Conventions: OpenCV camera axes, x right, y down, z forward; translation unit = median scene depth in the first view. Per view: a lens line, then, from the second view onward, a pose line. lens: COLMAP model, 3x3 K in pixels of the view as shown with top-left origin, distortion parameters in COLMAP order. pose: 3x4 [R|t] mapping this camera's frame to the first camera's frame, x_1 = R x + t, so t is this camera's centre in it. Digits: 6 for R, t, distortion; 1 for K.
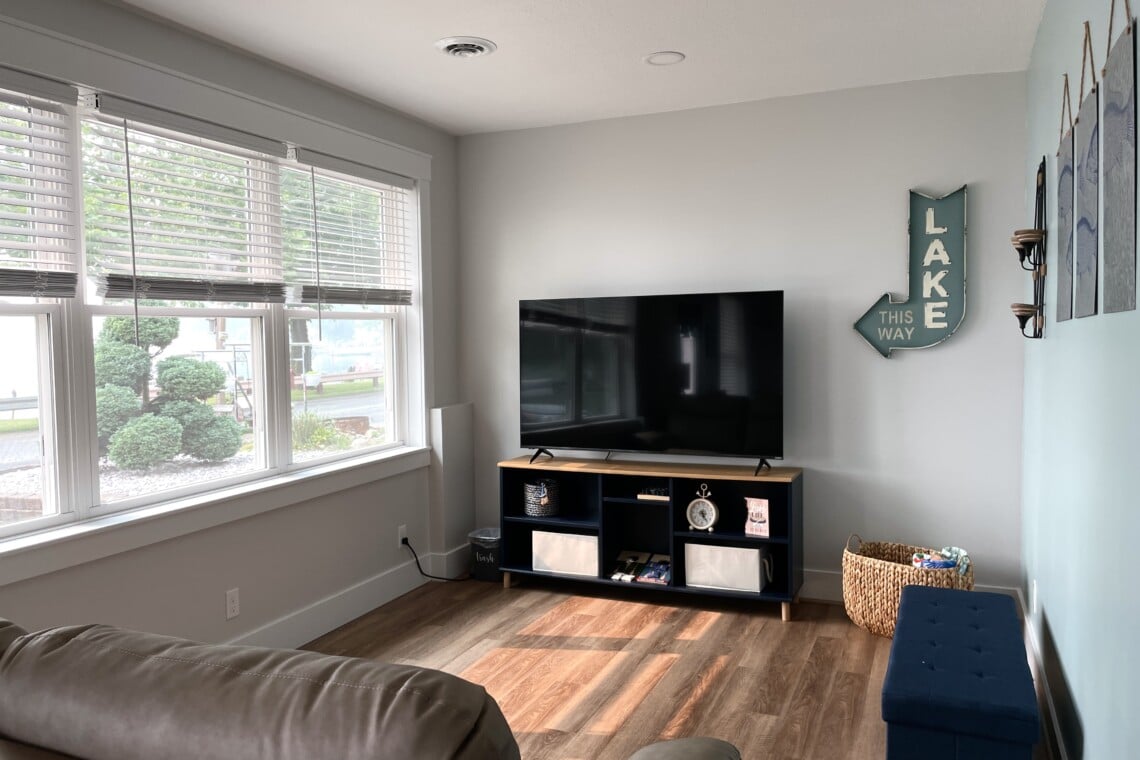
lens RADIAL K [[858.2, 0, 562.6], [0, 858.2, 379.6], [0, 0, 1]] dist [0.095666, -0.137751]
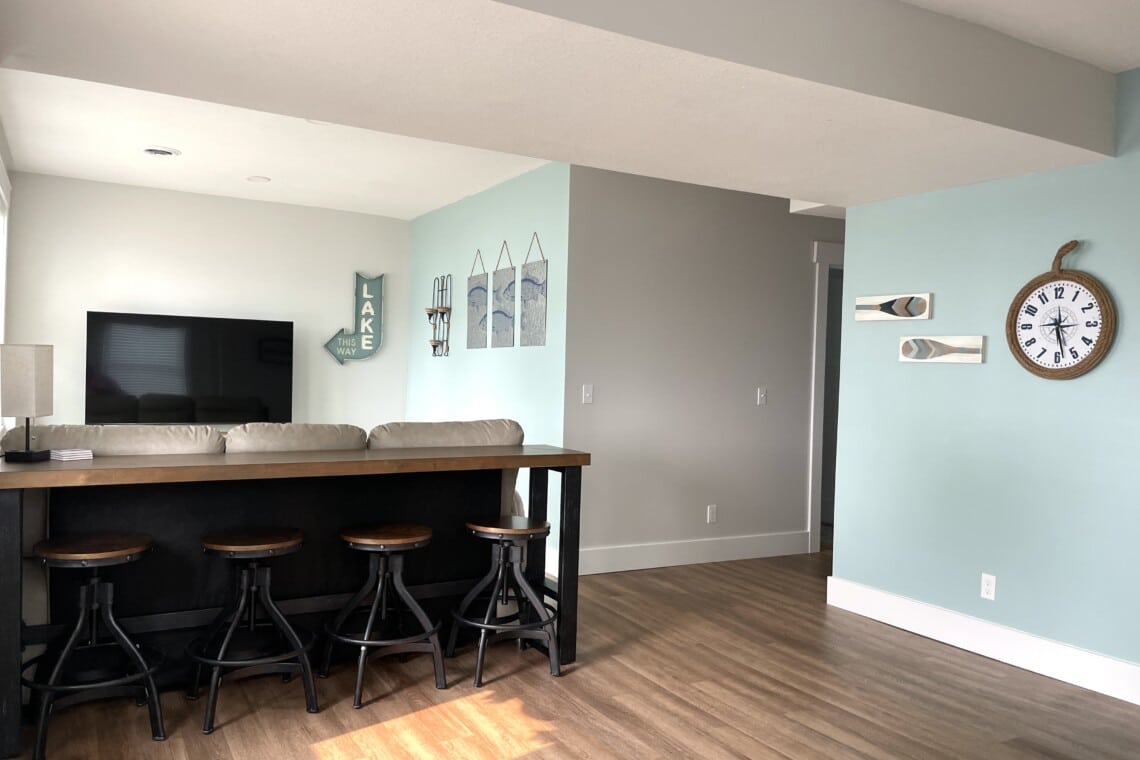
lens RADIAL K [[858.2, 0, 562.6], [0, 858.2, 379.6], [0, 0, 1]] dist [0.095666, -0.137751]
pose [[0.599144, 0.023924, 0.800284, -0.759269], [-0.000644, 0.999568, -0.029399, 0.056082], [-0.800641, 0.017099, 0.598900, -0.403912]]
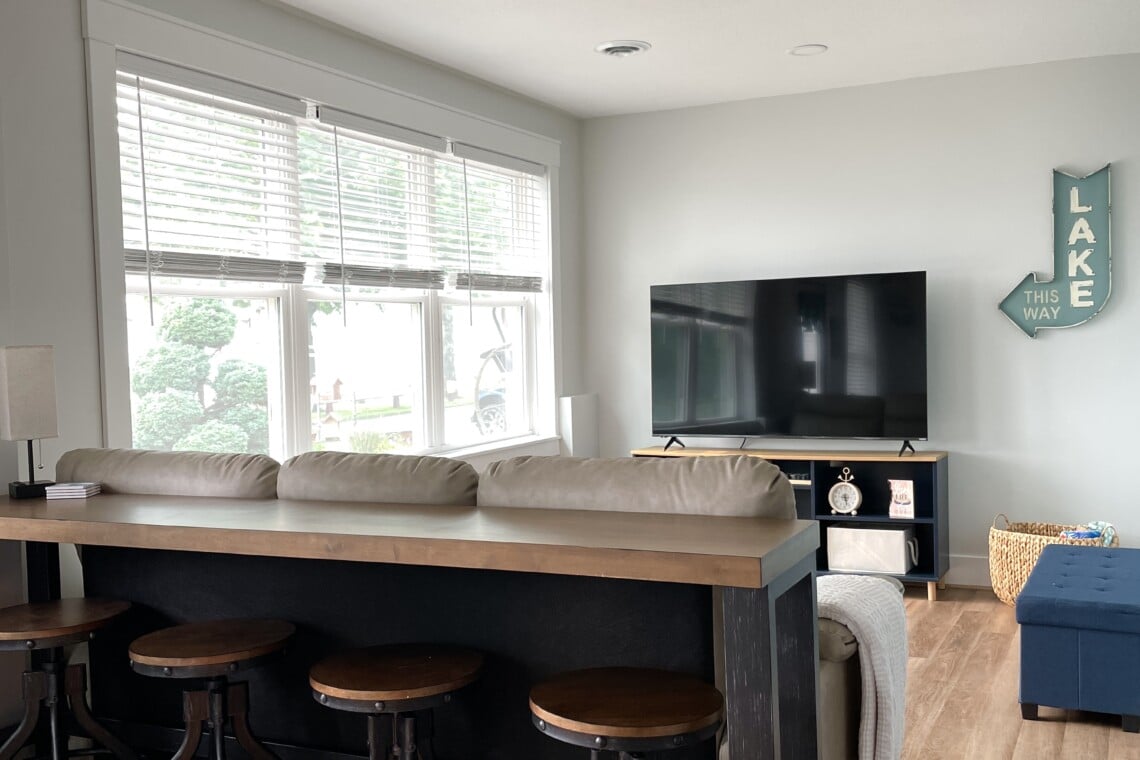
lens RADIAL K [[1132.9, 0, 567.6], [0, 1132.9, 383.6], [0, 0, 1]] dist [0.103093, -0.149390]
pose [[0.998712, -0.007386, -0.050191, -0.092589], [0.006557, 0.999840, -0.016650, 0.045971], [0.050306, 0.016299, 0.998601, -0.338846]]
